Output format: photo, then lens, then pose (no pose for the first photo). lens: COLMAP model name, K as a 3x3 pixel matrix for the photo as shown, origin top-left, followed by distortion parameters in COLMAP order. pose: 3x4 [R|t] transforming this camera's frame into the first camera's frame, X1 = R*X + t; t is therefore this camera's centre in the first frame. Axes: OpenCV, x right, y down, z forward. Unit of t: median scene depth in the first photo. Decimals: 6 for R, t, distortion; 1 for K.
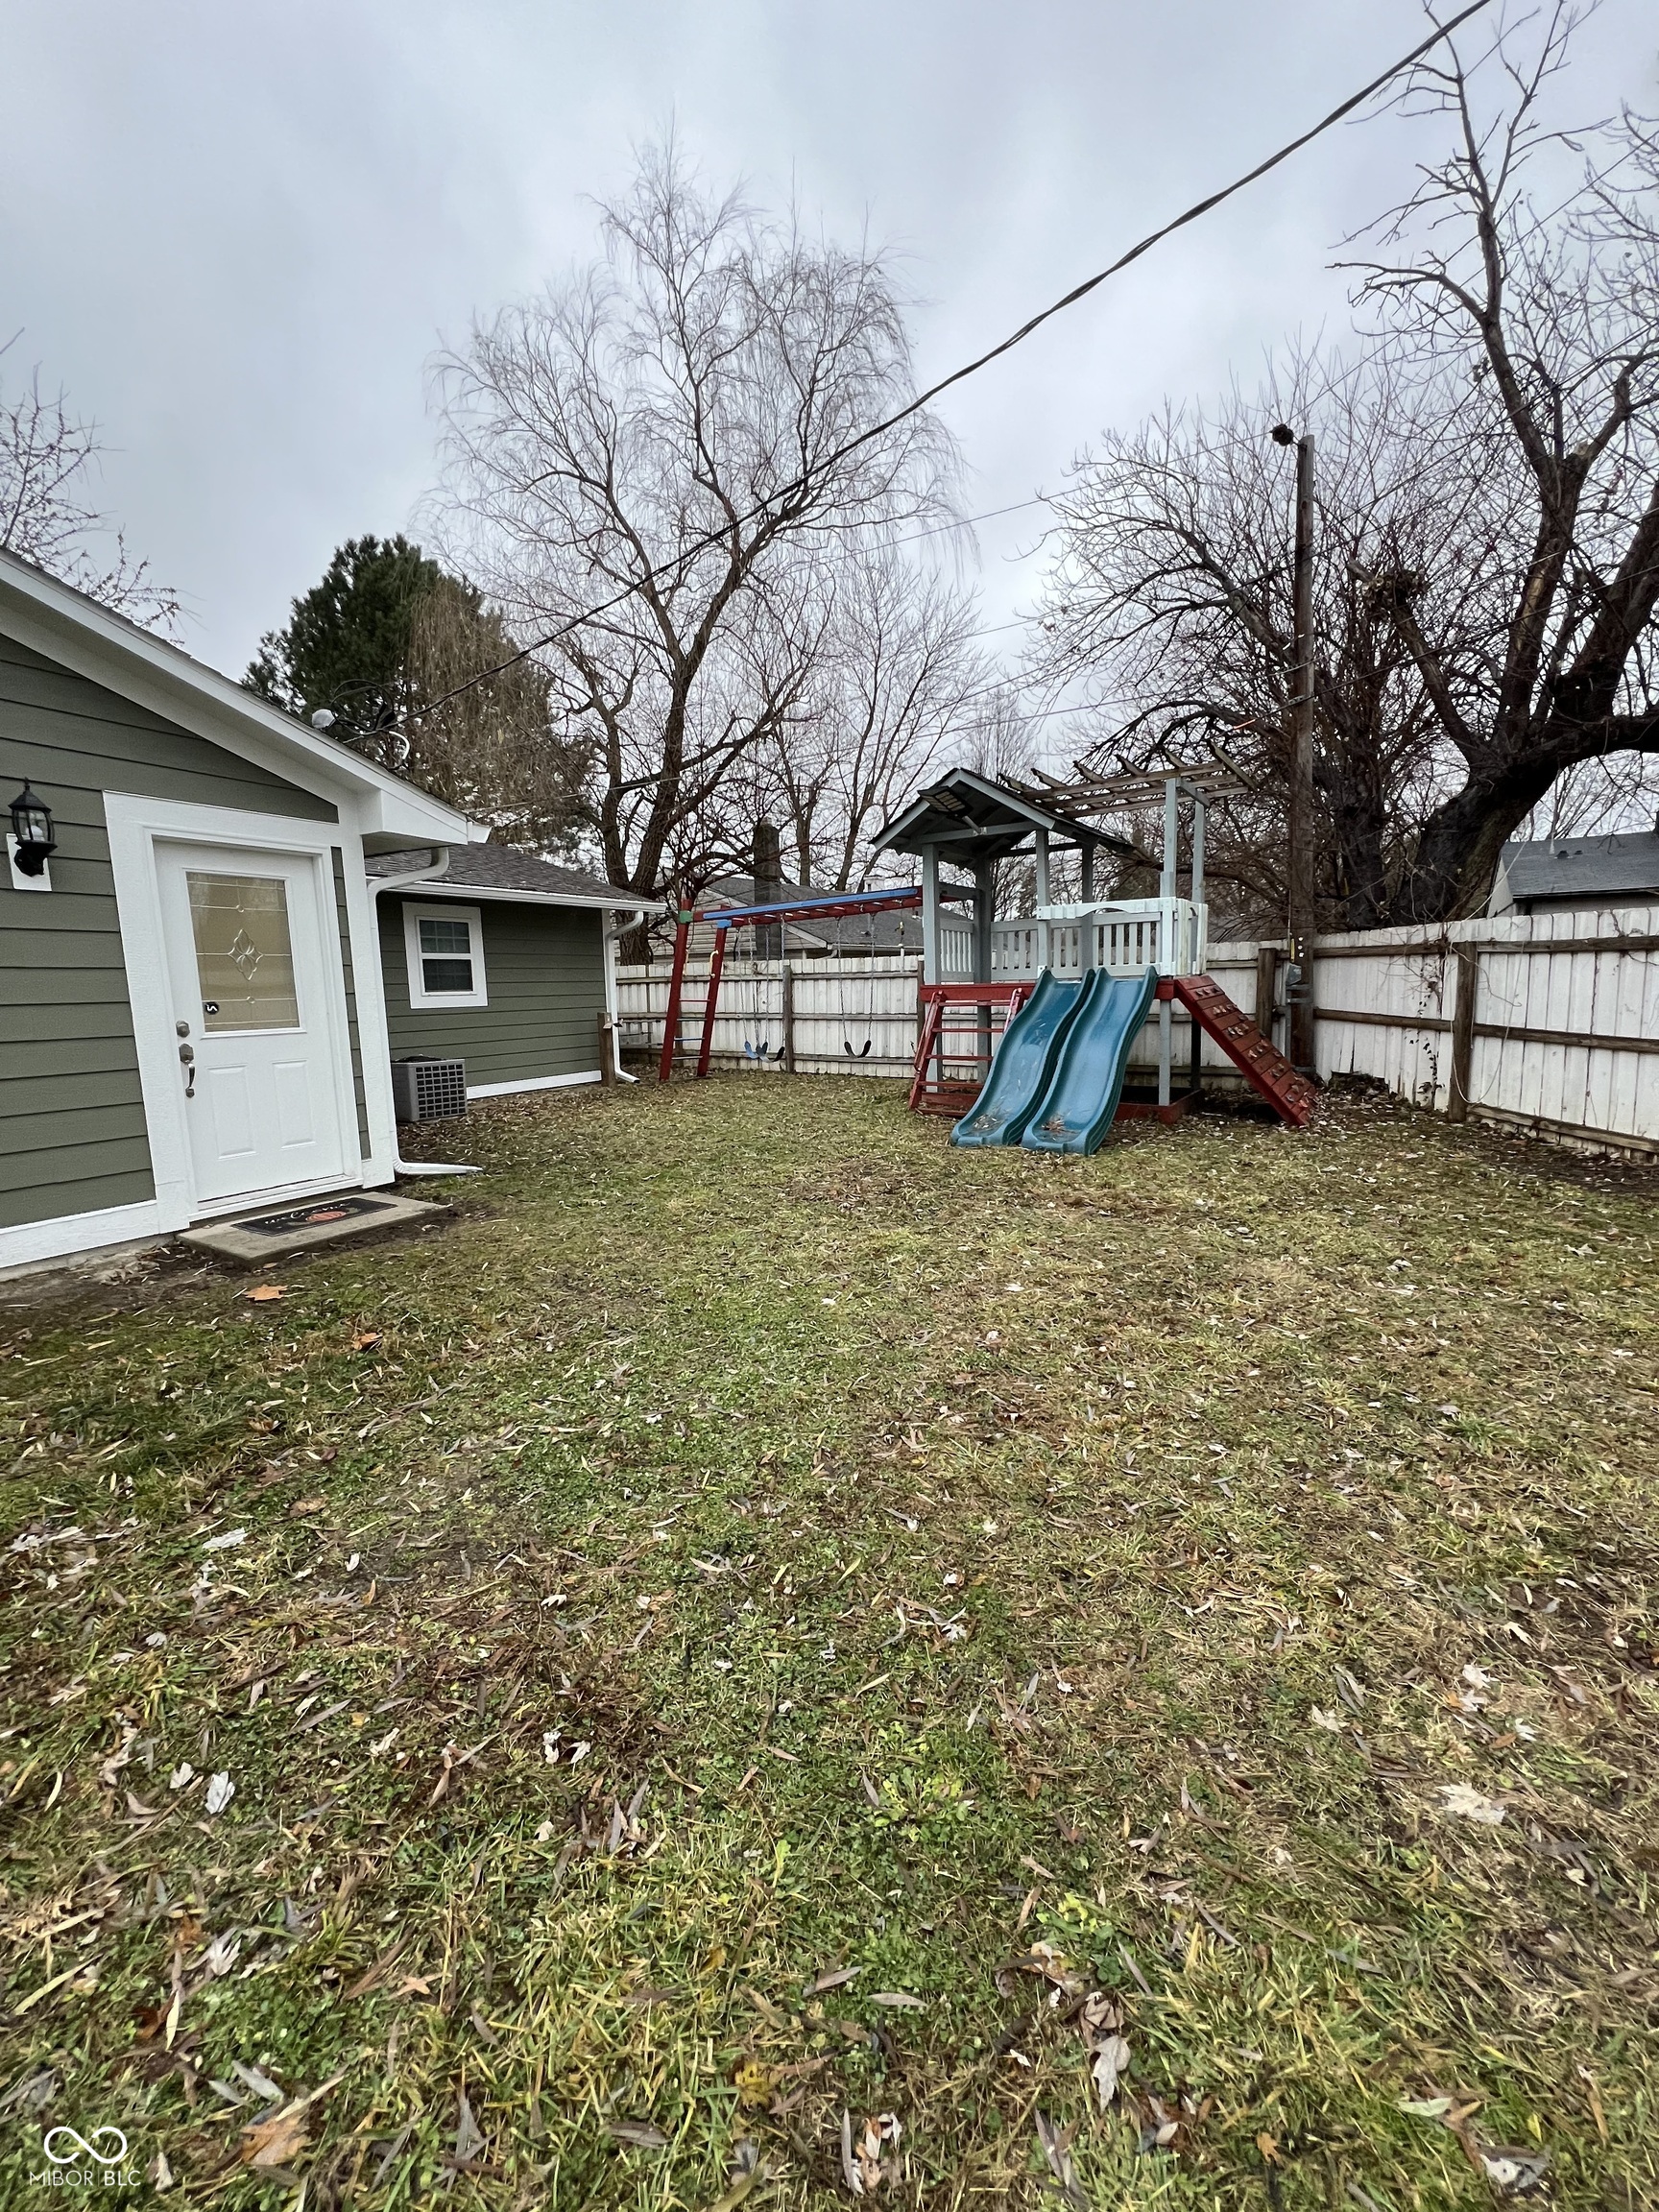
lens RADIAL K [[883.6, 0, 827.8], [0, 883.6, 1108.9], [0, 0, 1]] dist [-0.001888, 0.000576]
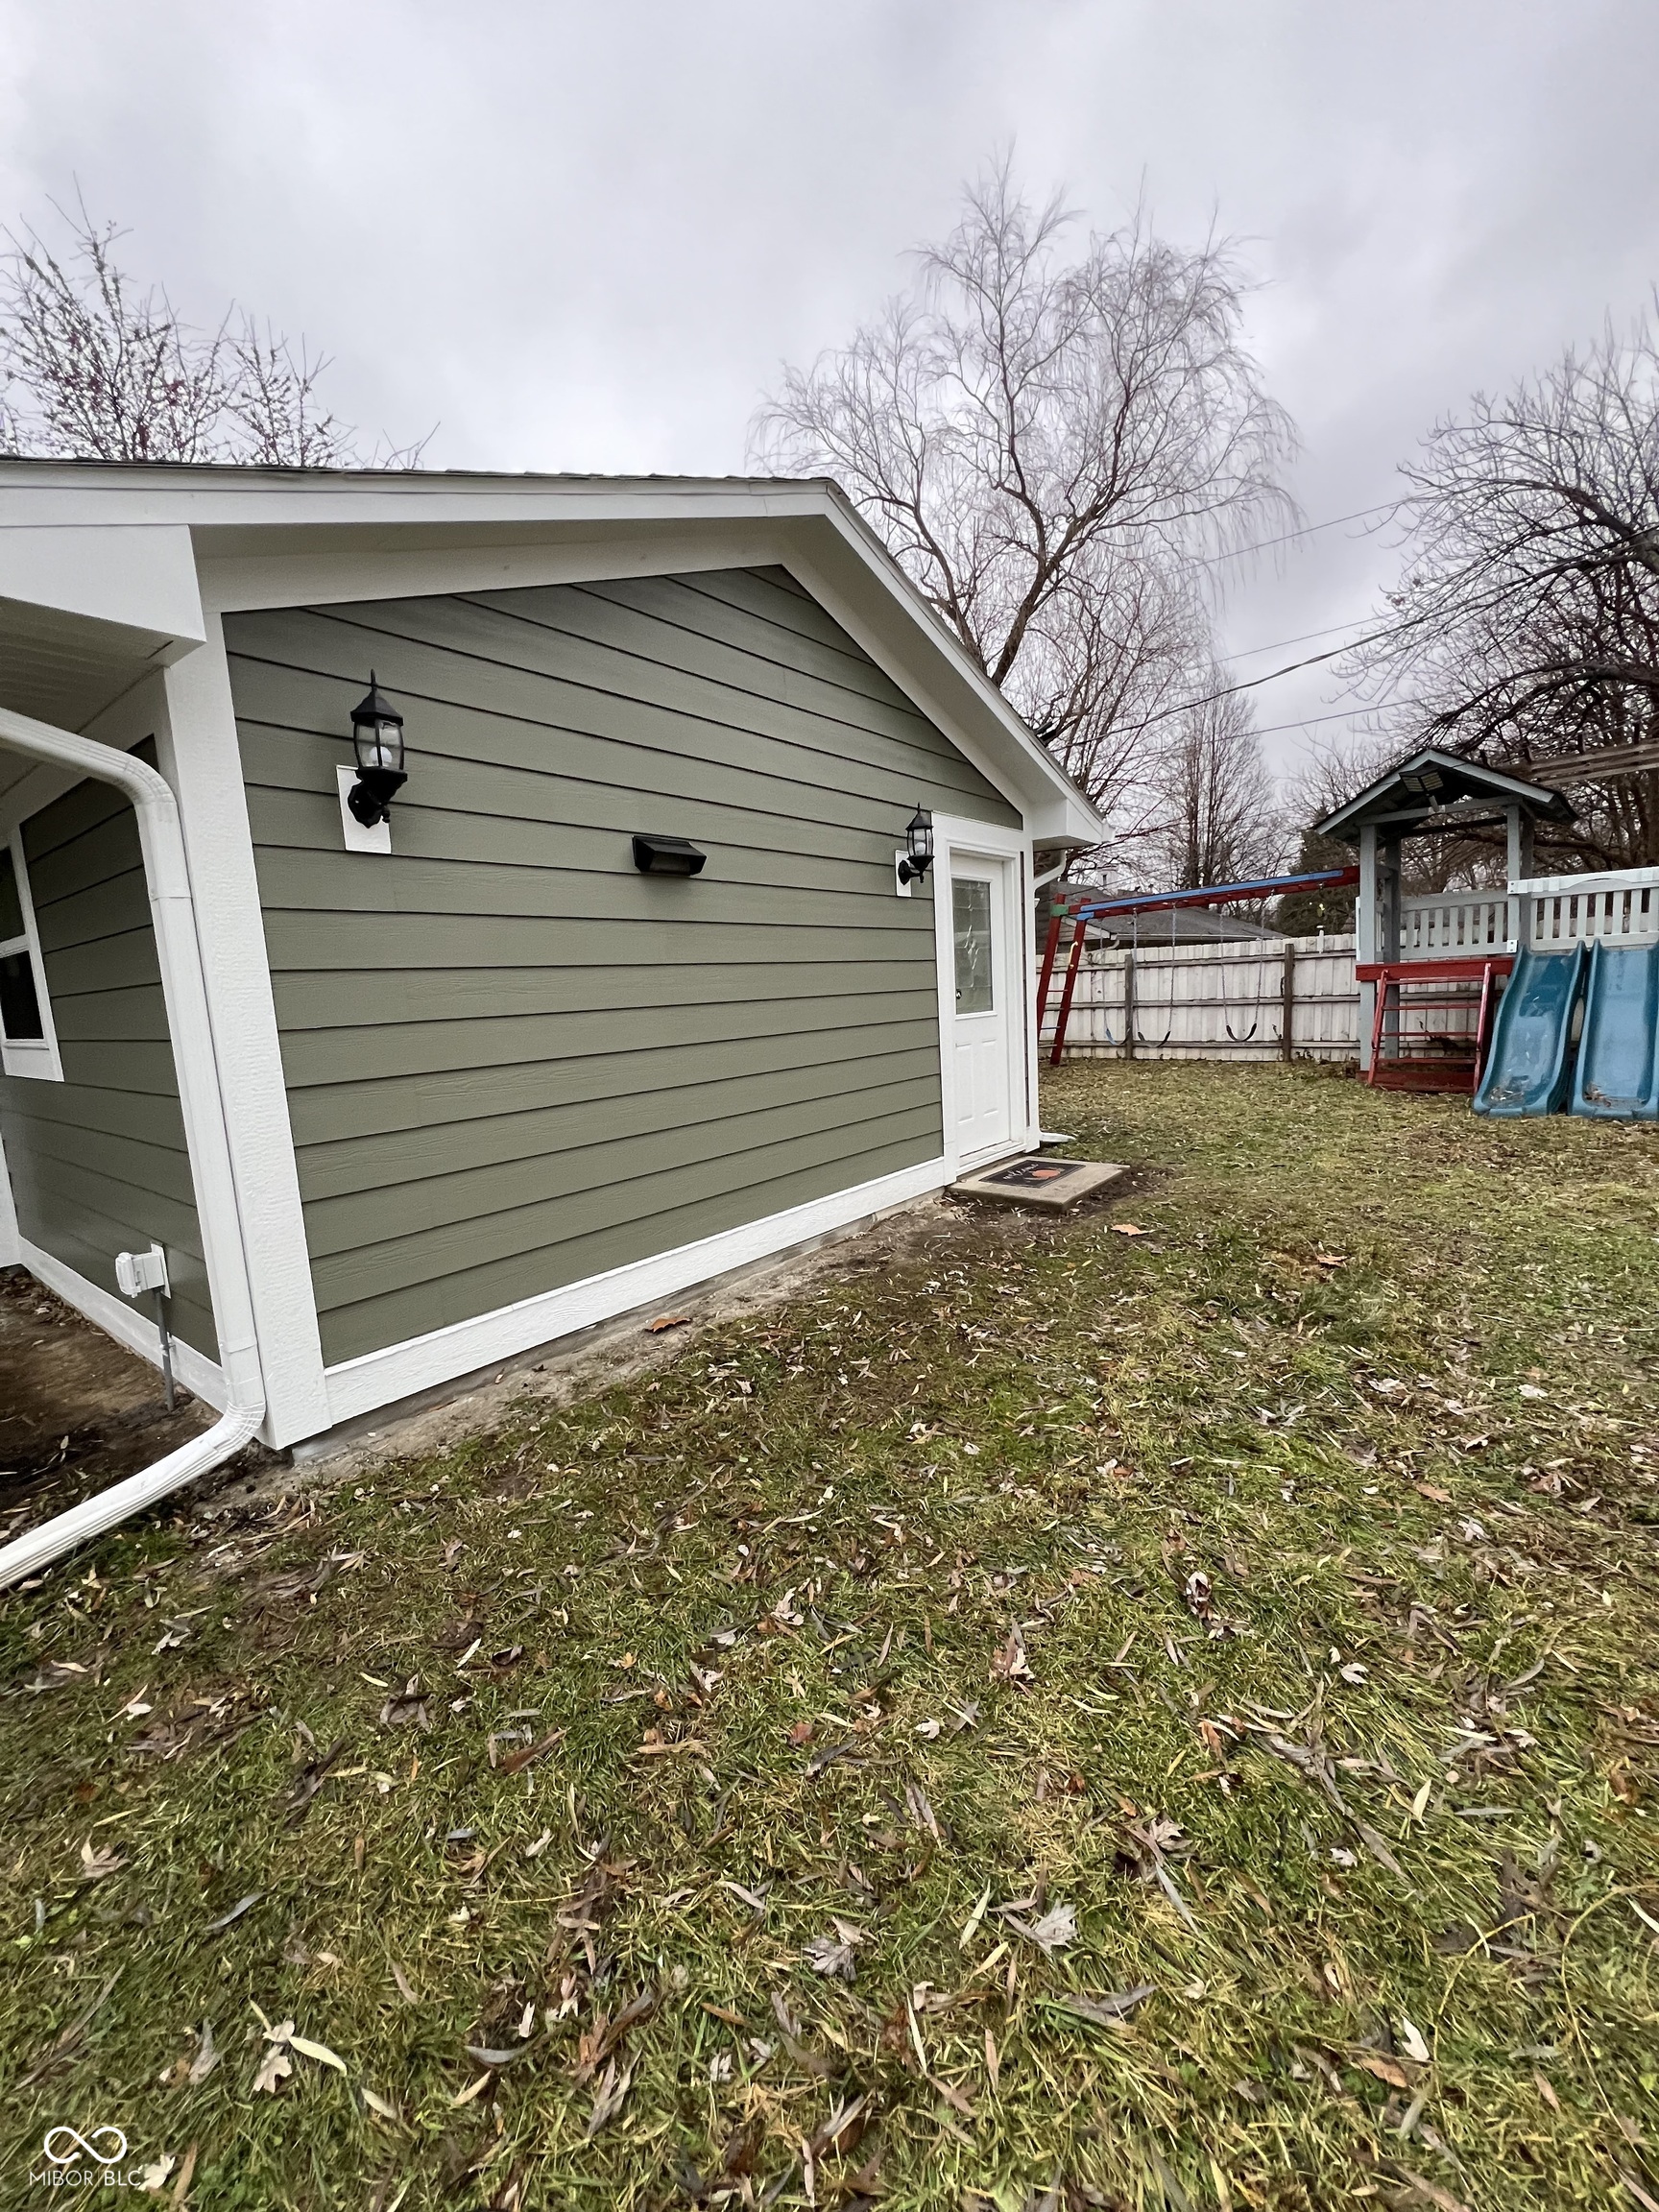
lens RADIAL K [[883.6, 0, 827.8], [0, 883.6, 1108.9], [0, 0, 1]] dist [-0.001888, 0.000576]
pose [[0.989871, -0.012351, -0.141429, -0.642178], [0.012296, 0.999924, -0.001267, 0.034090], [0.141434, -0.000485, 0.989948, -0.161848]]
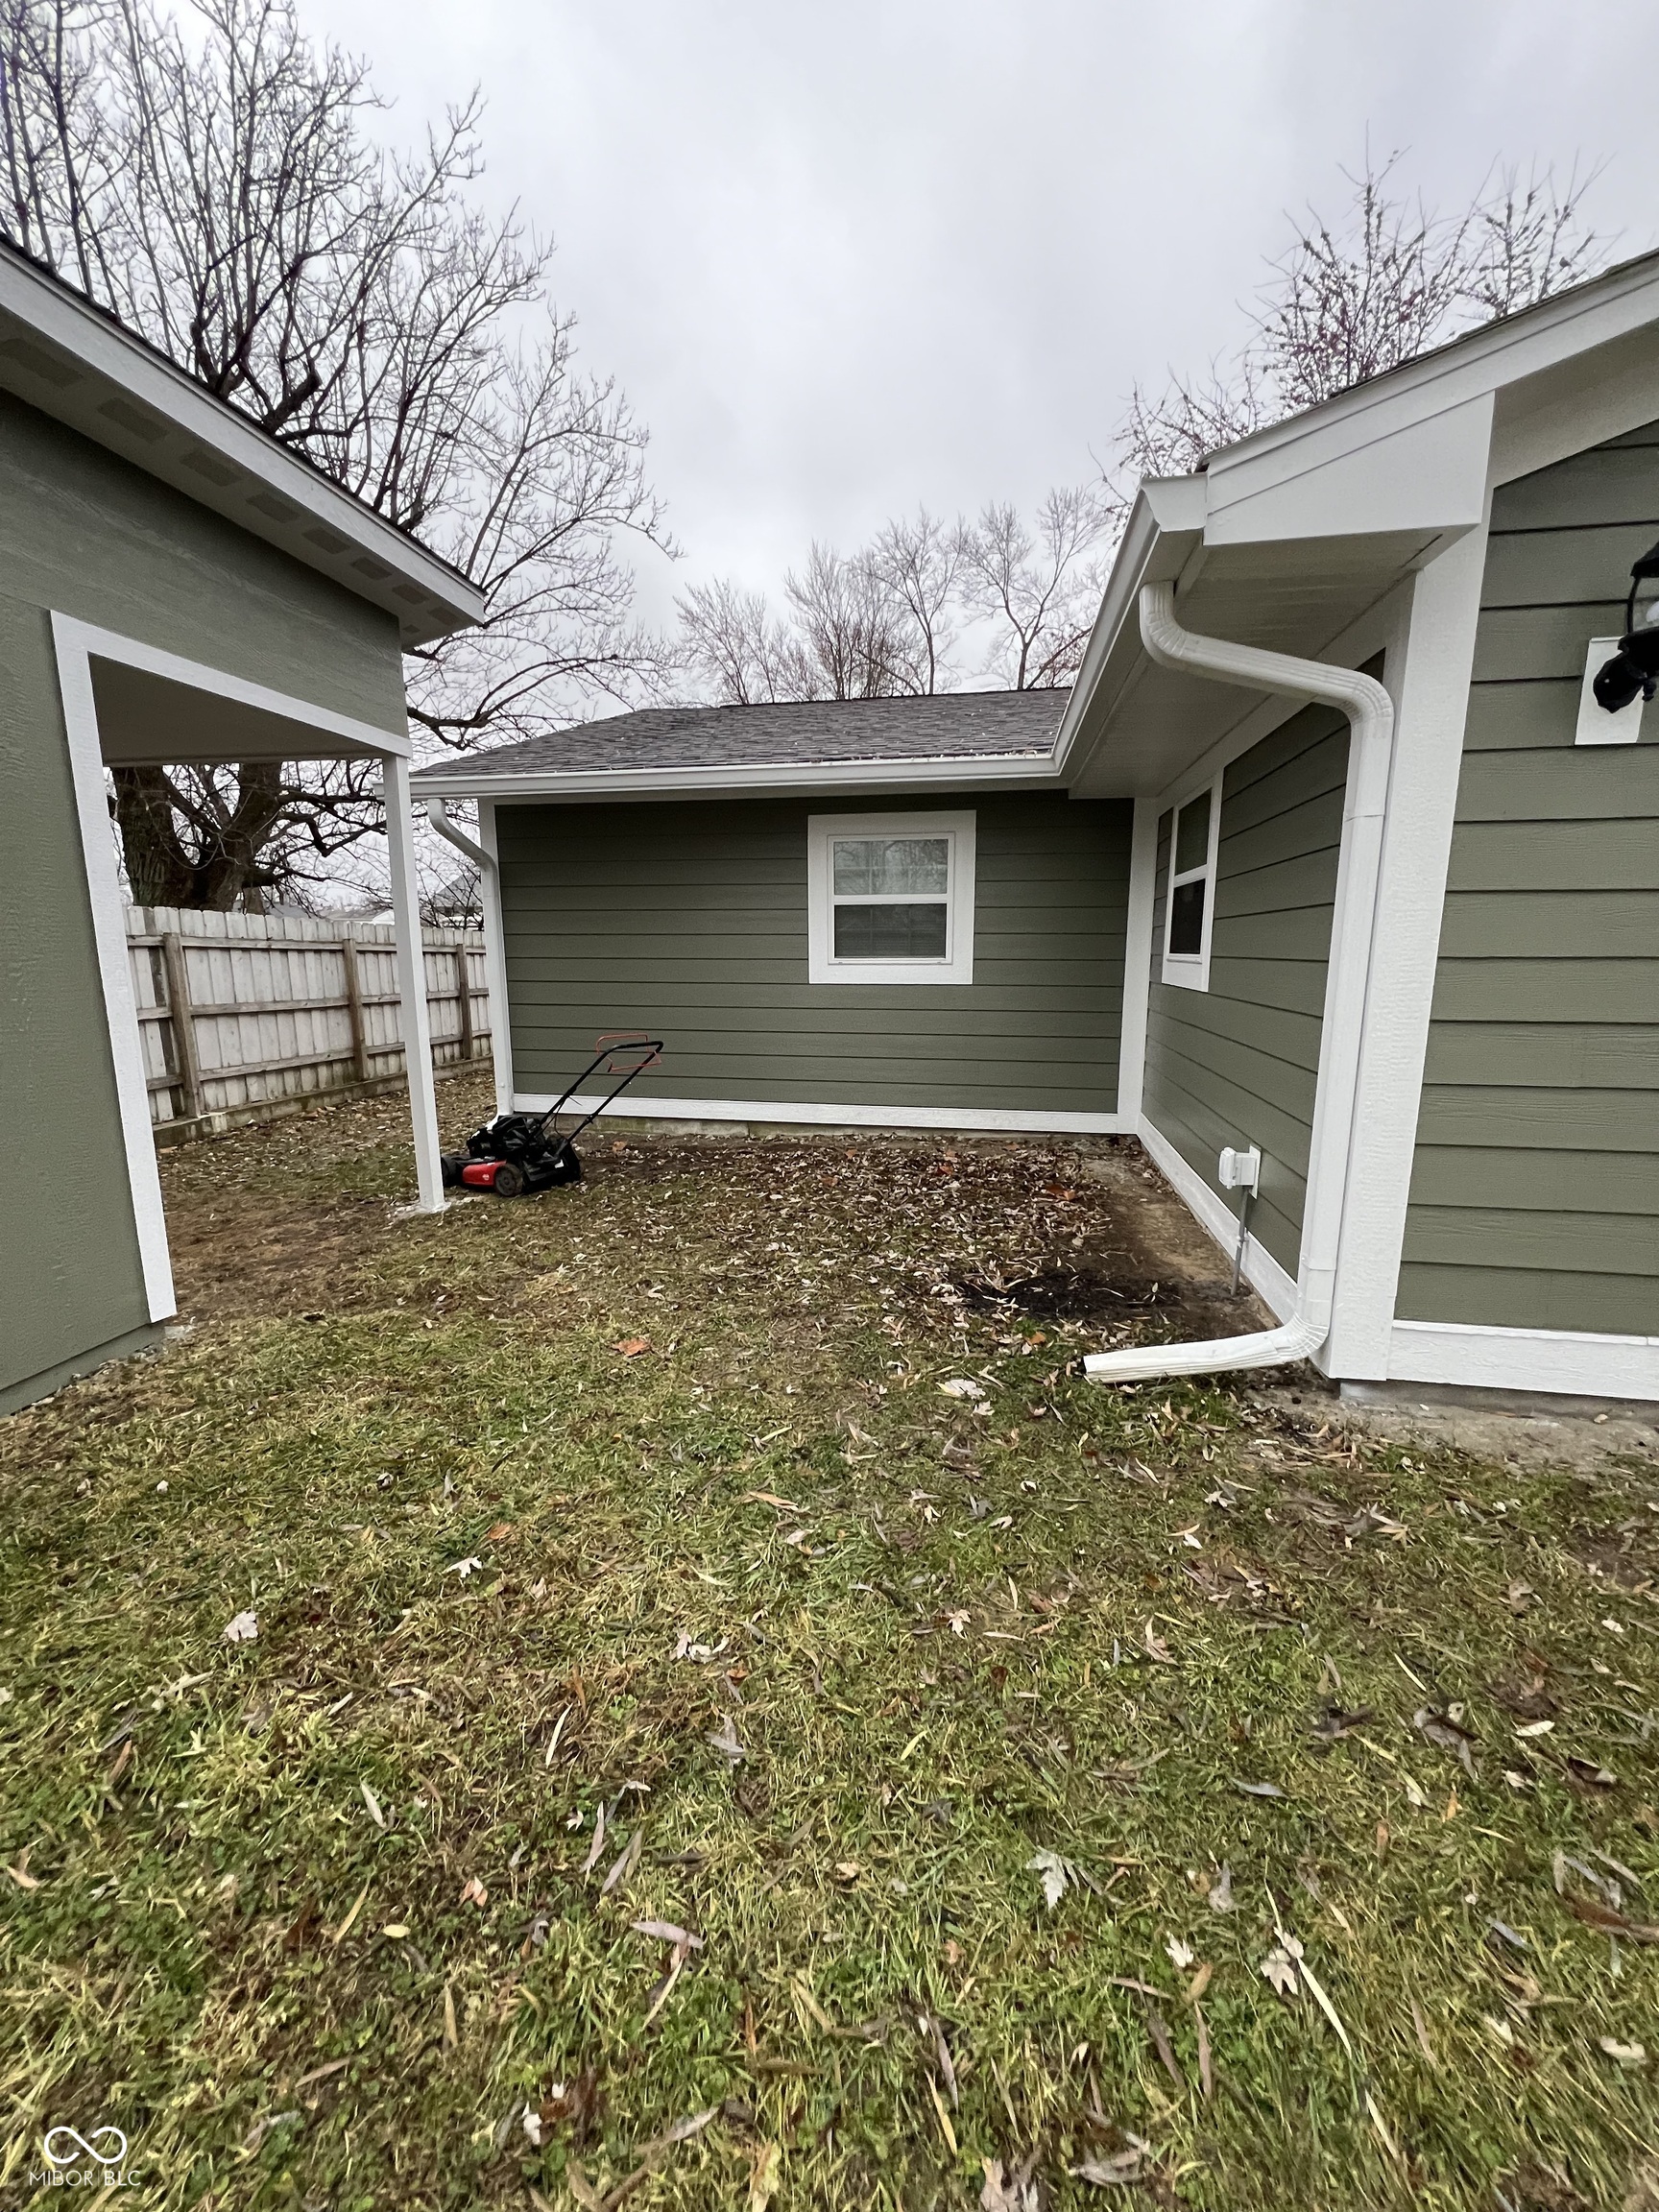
lens RADIAL K [[883.6, 0, 827.8], [0, 883.6, 1108.9], [0, 0, 1]] dist [-0.001888, 0.000576]
pose [[0.345595, 0.185271, -0.919912, -0.687244], [-0.140327, 0.979496, 0.144553, 0.040762], [0.927832, 0.079132, 0.364508, -0.169466]]
